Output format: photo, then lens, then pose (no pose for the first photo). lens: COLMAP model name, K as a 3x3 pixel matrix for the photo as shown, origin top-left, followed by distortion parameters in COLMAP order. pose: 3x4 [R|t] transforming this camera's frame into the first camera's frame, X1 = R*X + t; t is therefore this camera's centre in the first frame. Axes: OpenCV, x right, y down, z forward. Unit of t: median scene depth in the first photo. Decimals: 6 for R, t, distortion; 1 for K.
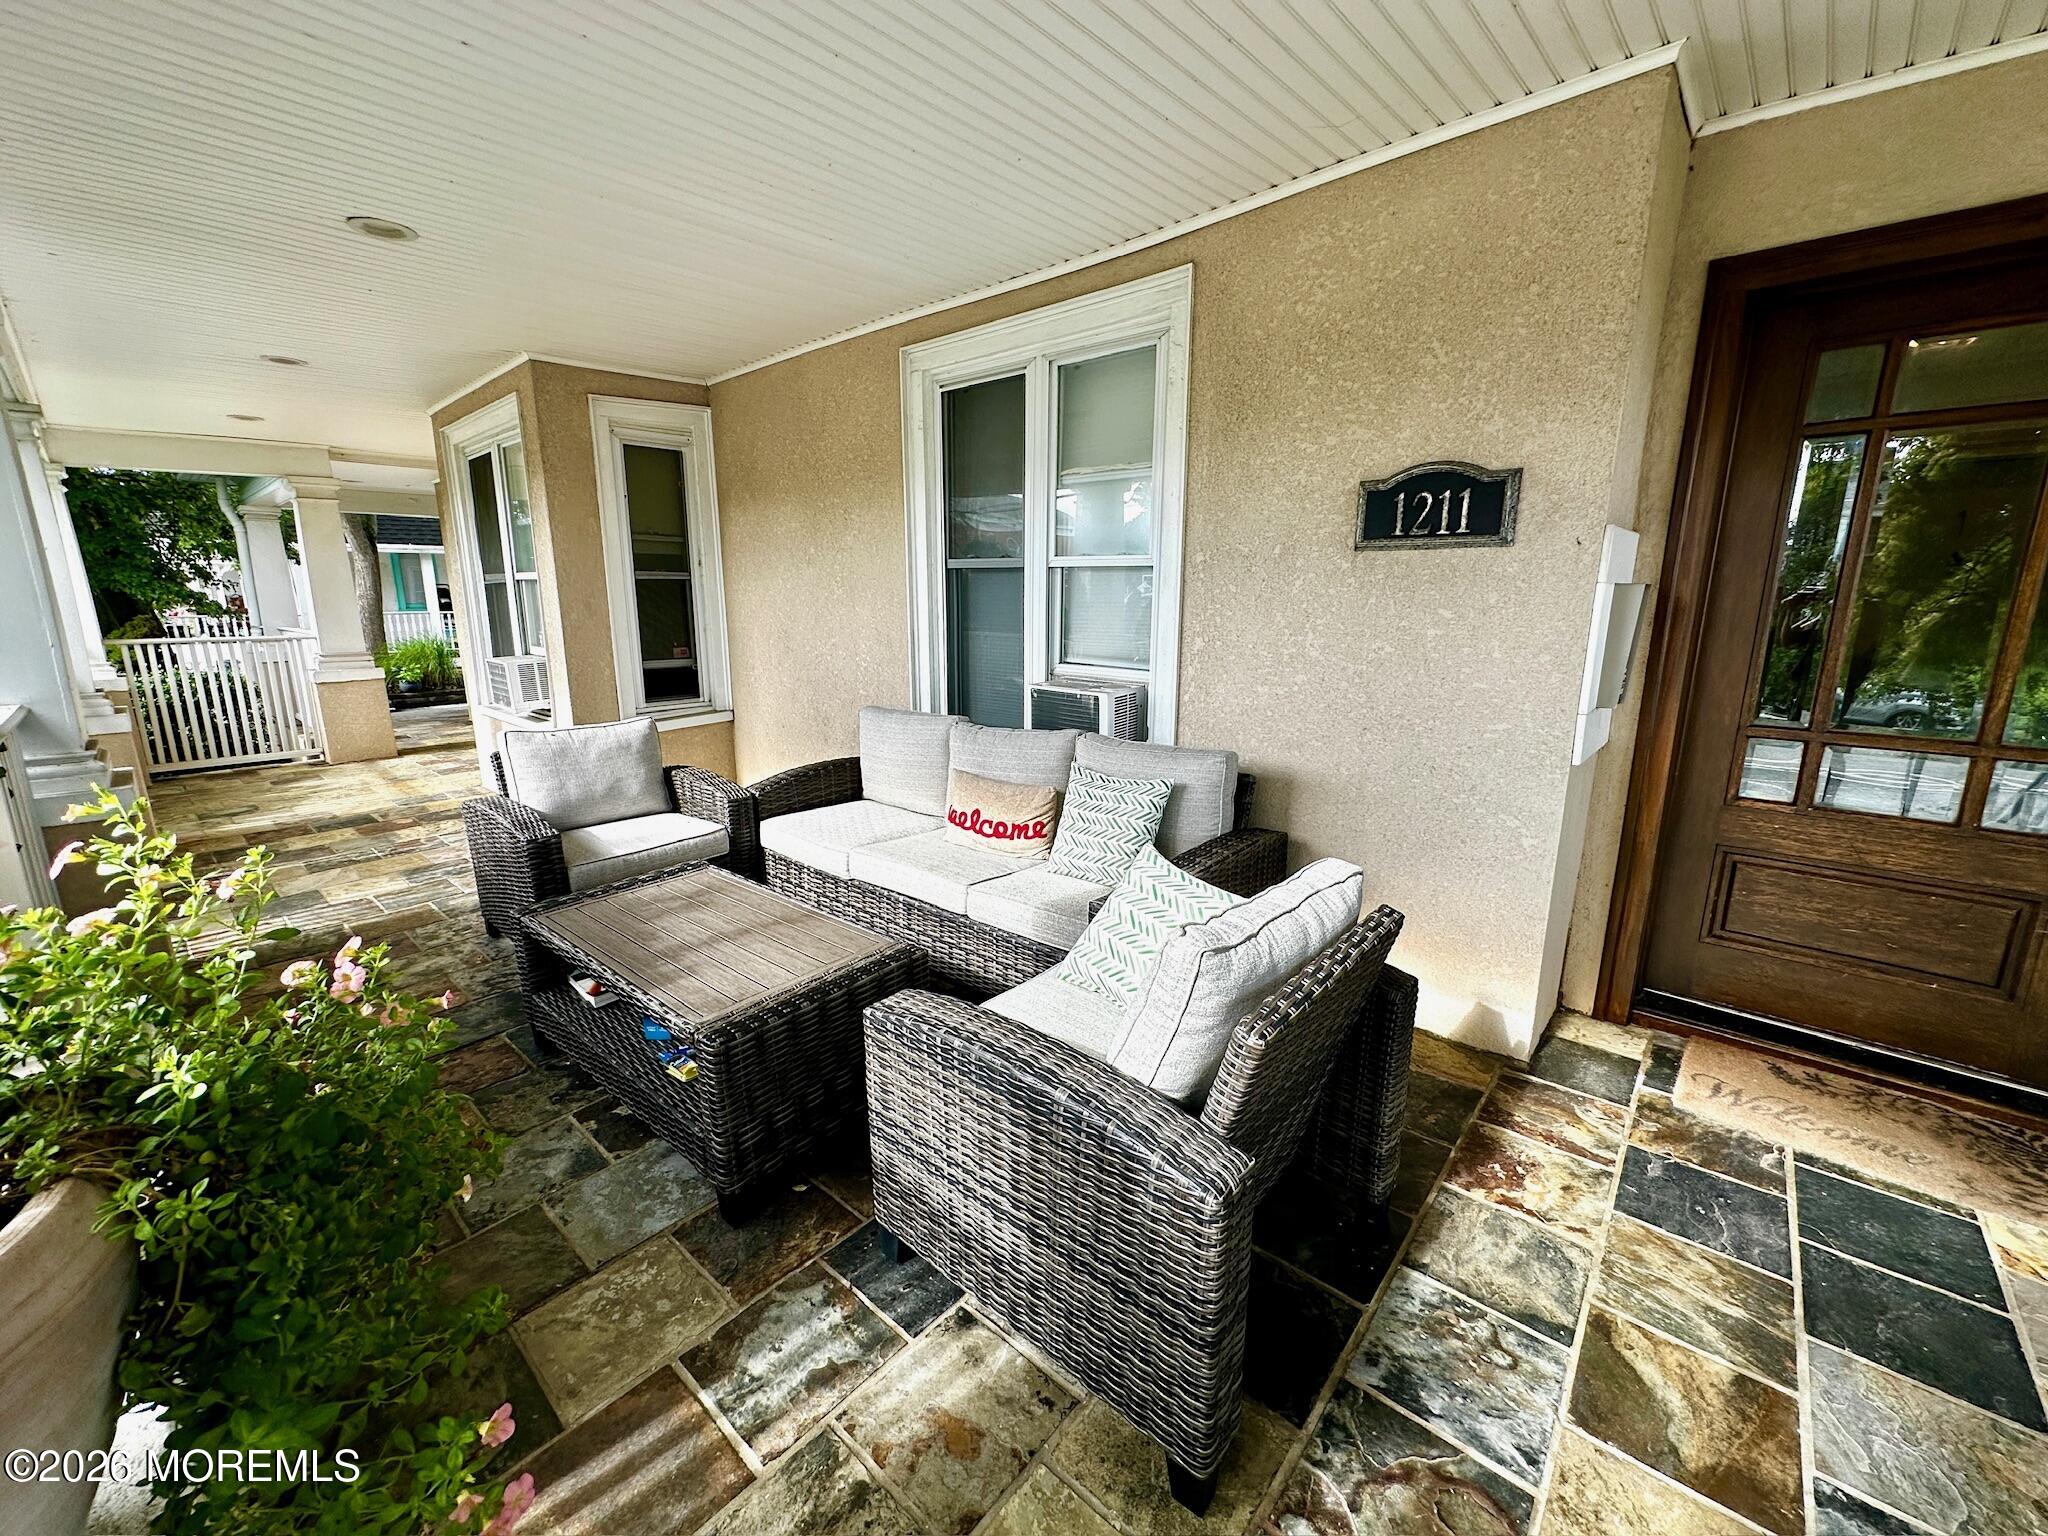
lens RADIAL K [[818.1, 0, 1023.7], [0, 818.1, 766.3], [0, 0, 1]] dist [-0.000134, -0.000169]
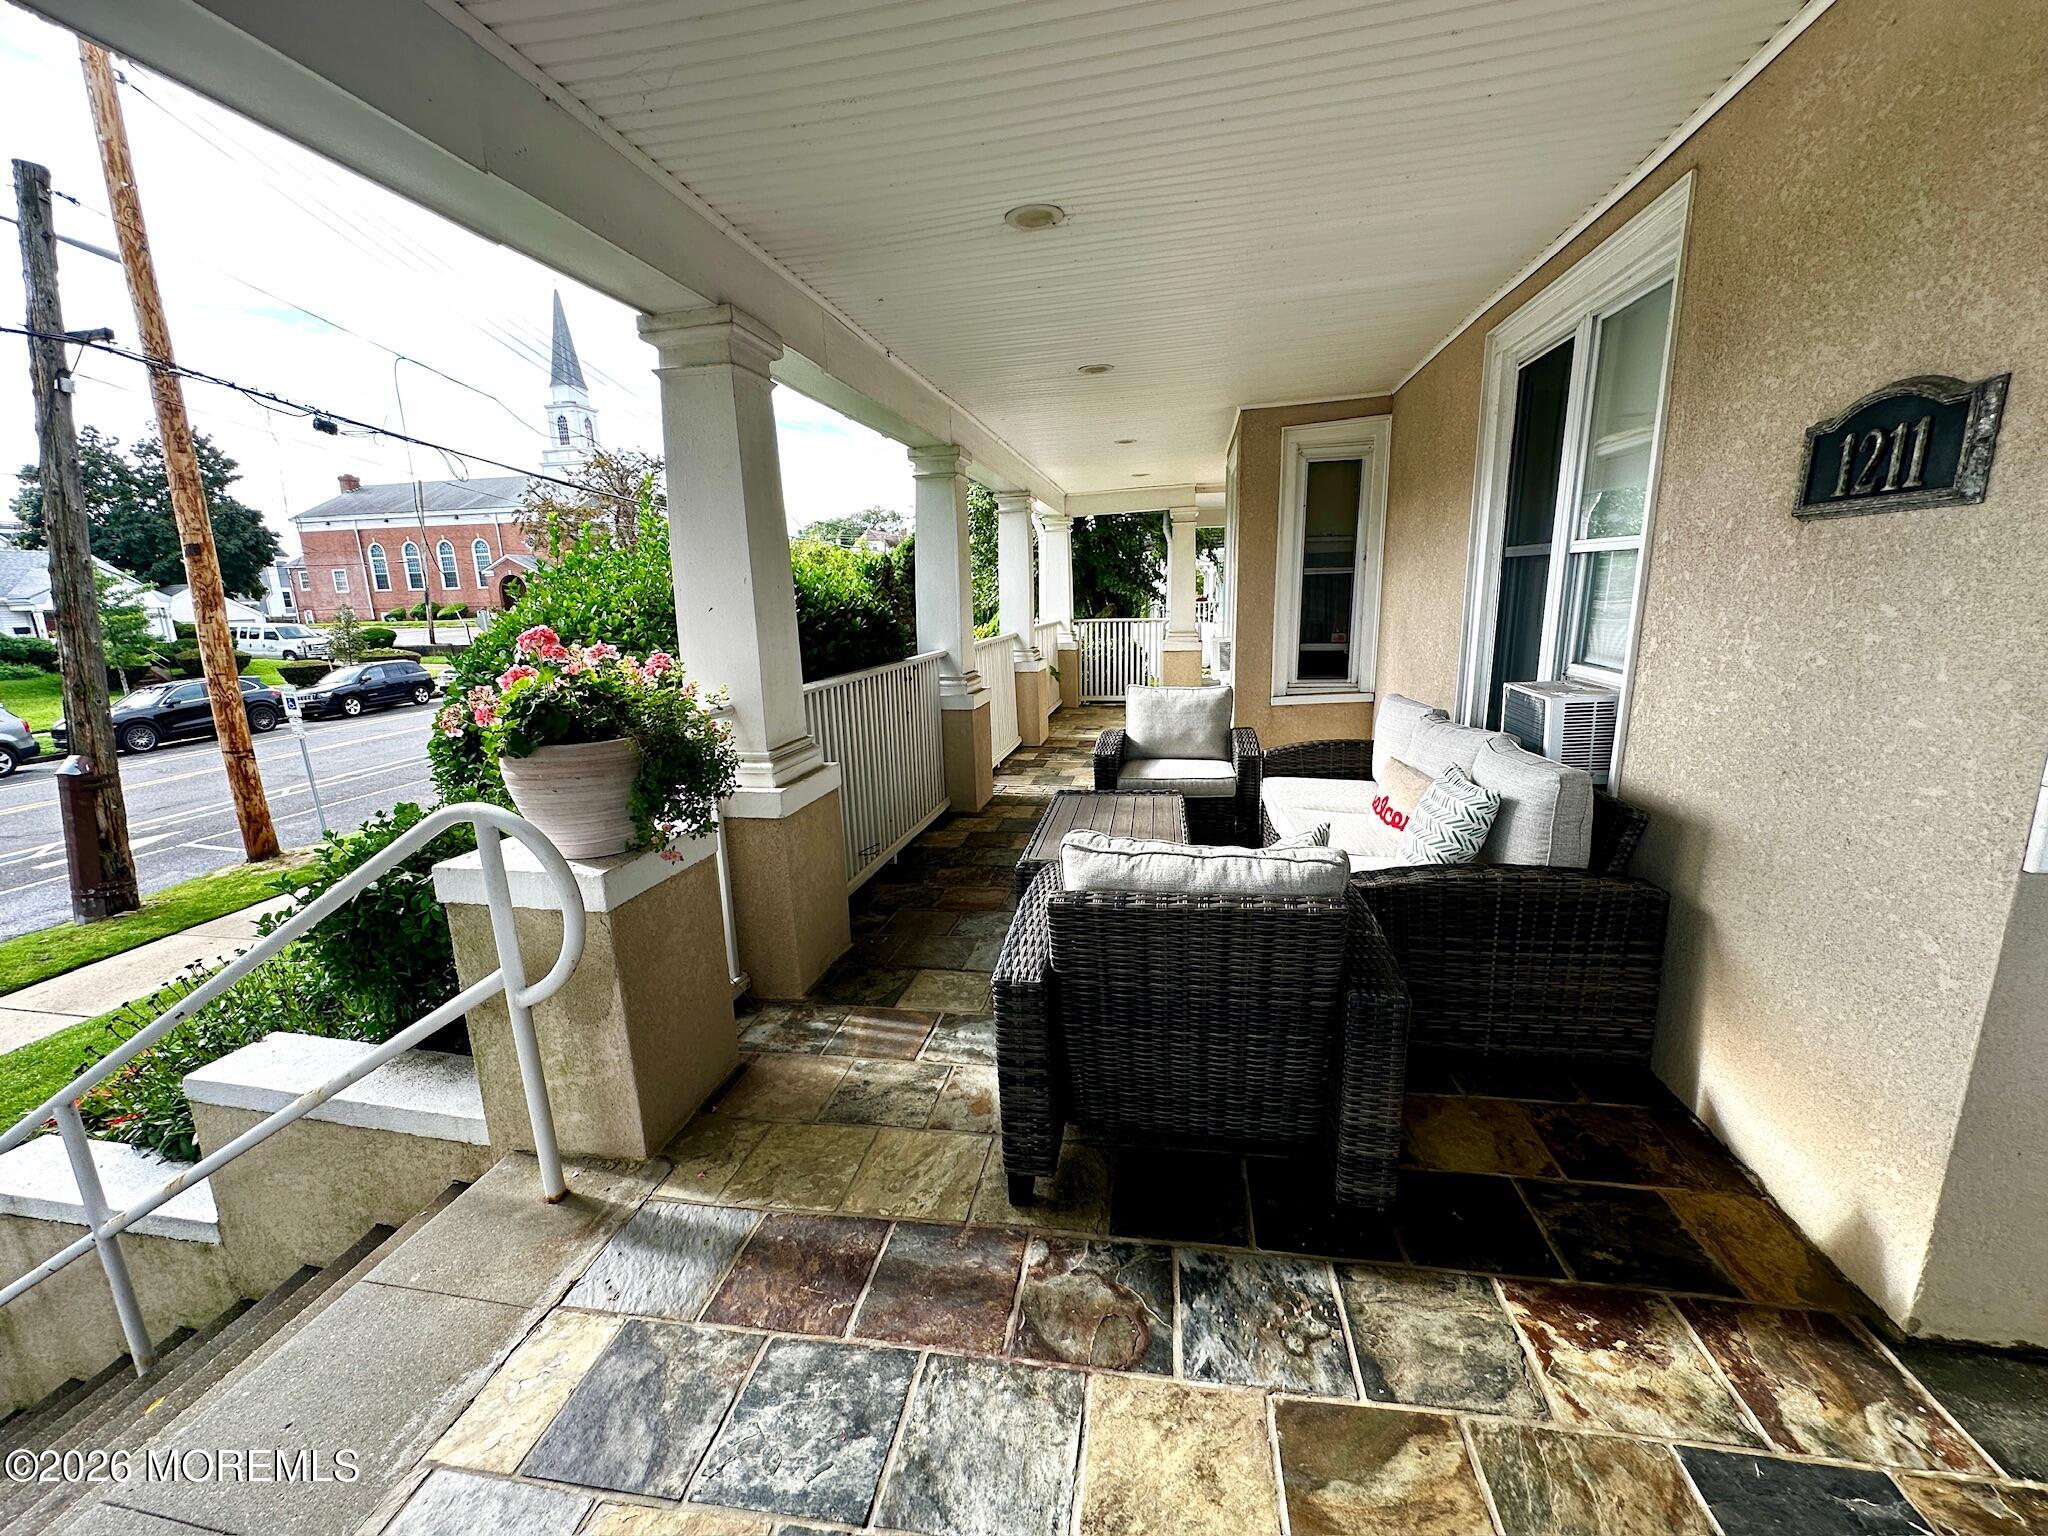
lens RADIAL K [[818.1, 0, 1023.7], [0, 818.1, 766.3], [0, 0, 1]] dist [-0.000134, -0.000169]
pose [[0.524129, 0.165510, -0.835401, 0.702974], [-0.151251, 0.983430, 0.099943, -0.023323], [0.838100, 0.073972, 0.540478, 0.067013]]
